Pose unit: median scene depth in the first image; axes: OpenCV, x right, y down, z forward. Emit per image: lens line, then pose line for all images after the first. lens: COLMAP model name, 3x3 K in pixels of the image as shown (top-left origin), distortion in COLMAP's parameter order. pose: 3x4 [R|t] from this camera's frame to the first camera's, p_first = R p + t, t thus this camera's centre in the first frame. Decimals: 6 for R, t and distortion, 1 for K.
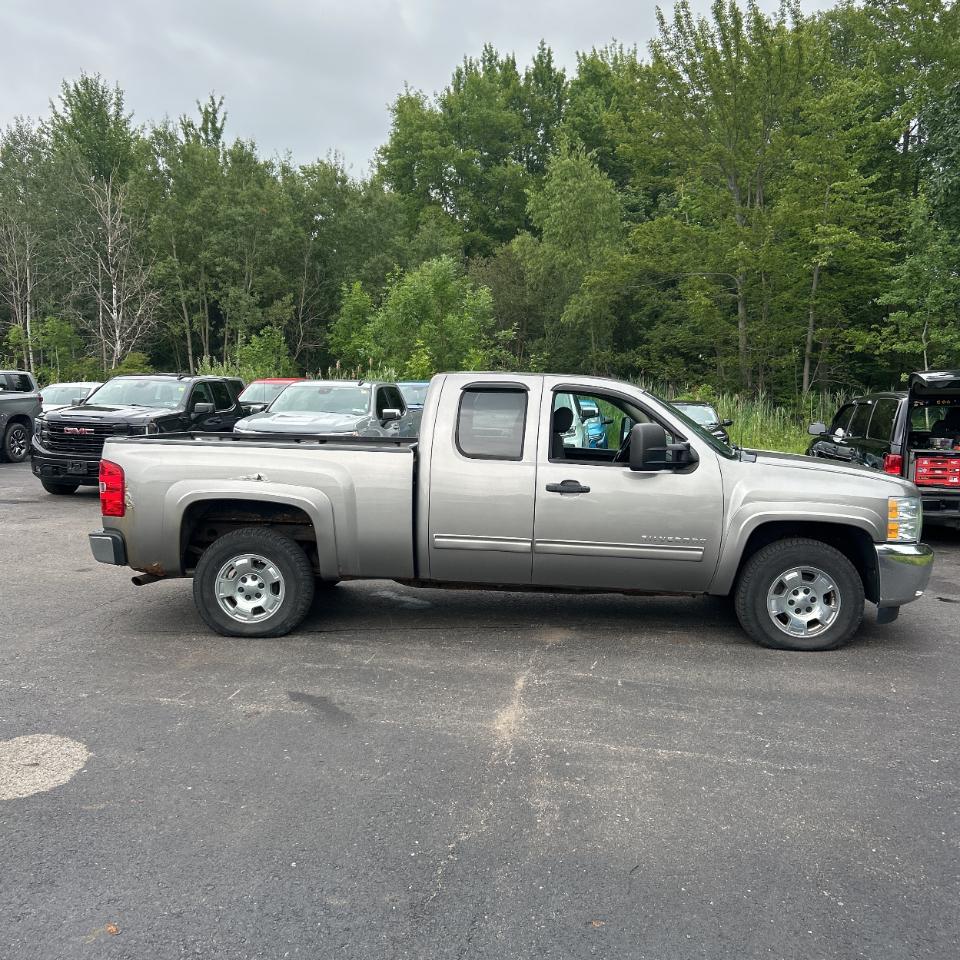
lens RADIAL K [[999.9, 0, 477.6], [0, 999.9, 503.4], [0, 0, 1]] dist [0.087988, -0.005361]
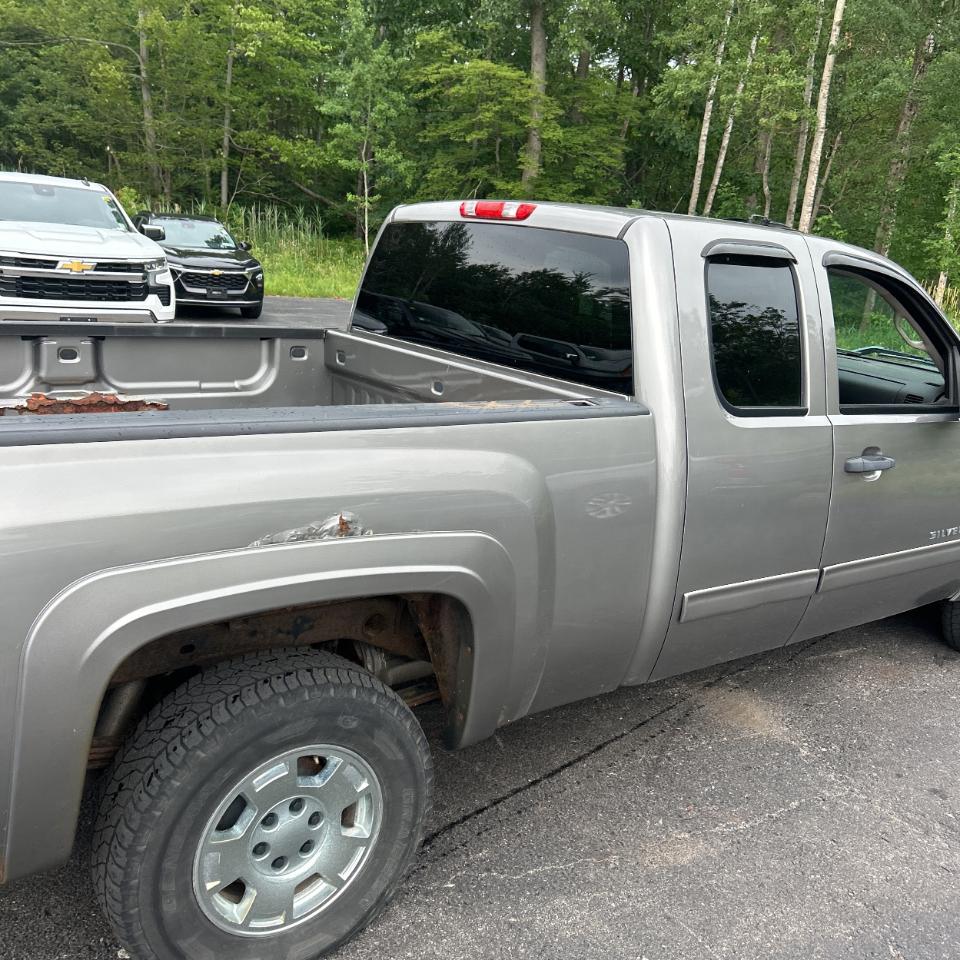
lens RADIAL K [[985.9, 0, 485.1], [0, 985.9, 488.8], [0, 0, 1]] dist [0.011545, 0.027023]
pose [[0.759162, -0.123537, 0.639071, -0.174802], [0.005842, 0.983078, 0.183096, -0.043357], [-0.650876, -0.135266, 0.747036, 0.336163]]
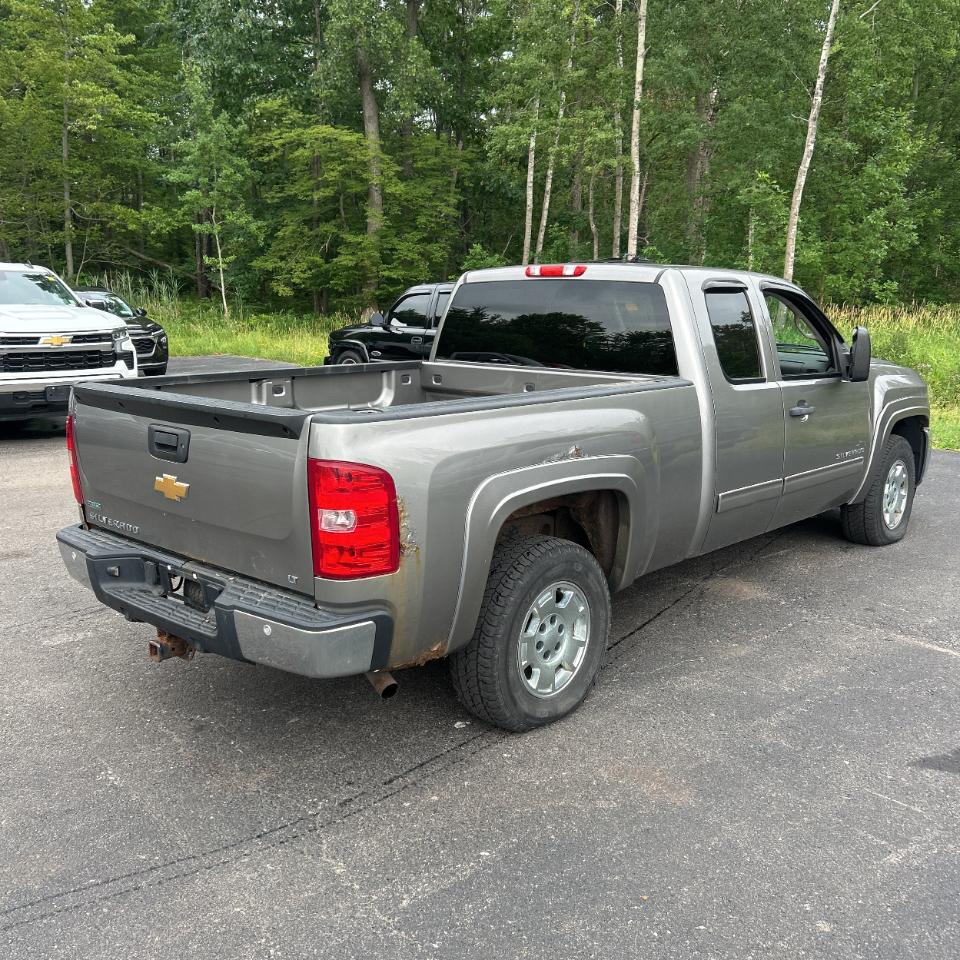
lens RADIAL K [[996.6, 0, 480.0], [0, 996.6, 480.0], [0, 0, 1]] dist [0.074954, -0.128307]
pose [[0.624094, -0.165262, 0.763672, -0.319355], [0.090320, 0.986083, 0.139580, -0.043565], [-0.776112, -0.018137, 0.630335, 0.309094]]
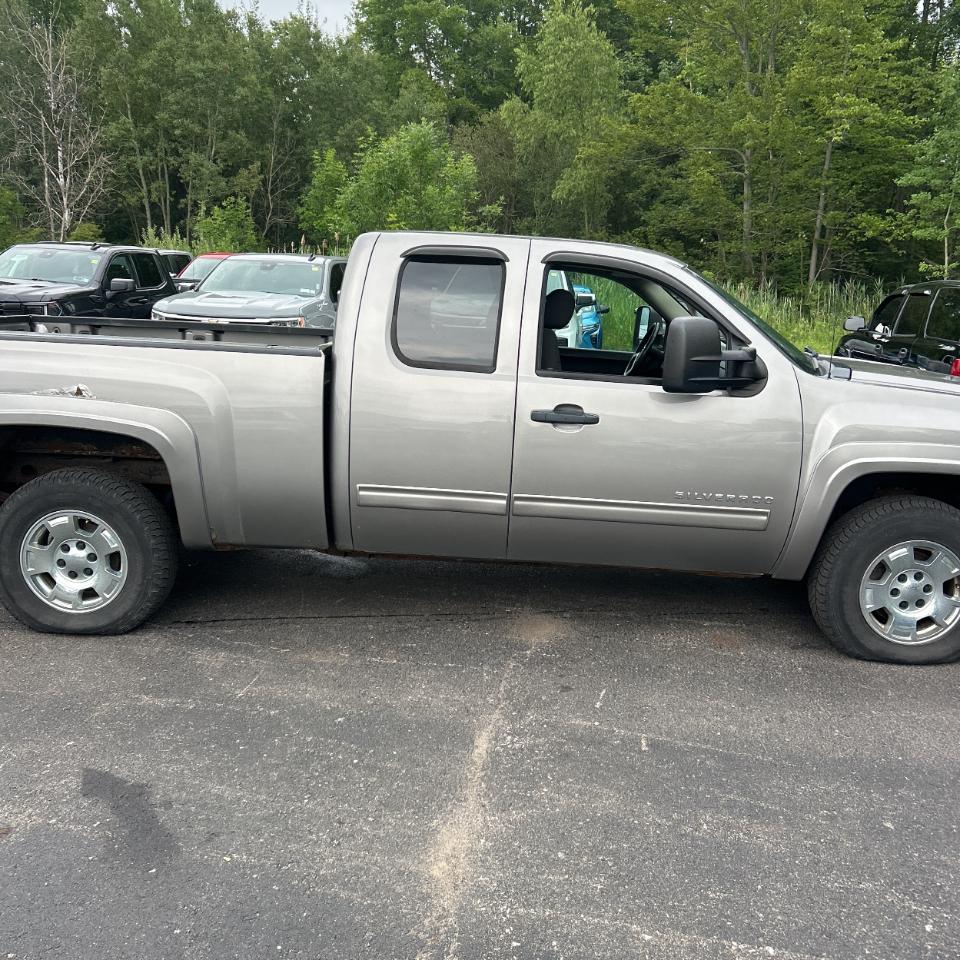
lens RADIAL K [[983.6, 0, 491.7], [0, 983.6, 480.2], [0, 0, 1]] dist [0.044824, -0.010404]
pose [[0.999501, 0.013085, 0.028763, 0.011498], [-0.015685, 0.995626, 0.092104, -0.014504], [-0.027432, -0.092510, 0.995334, 0.166528]]
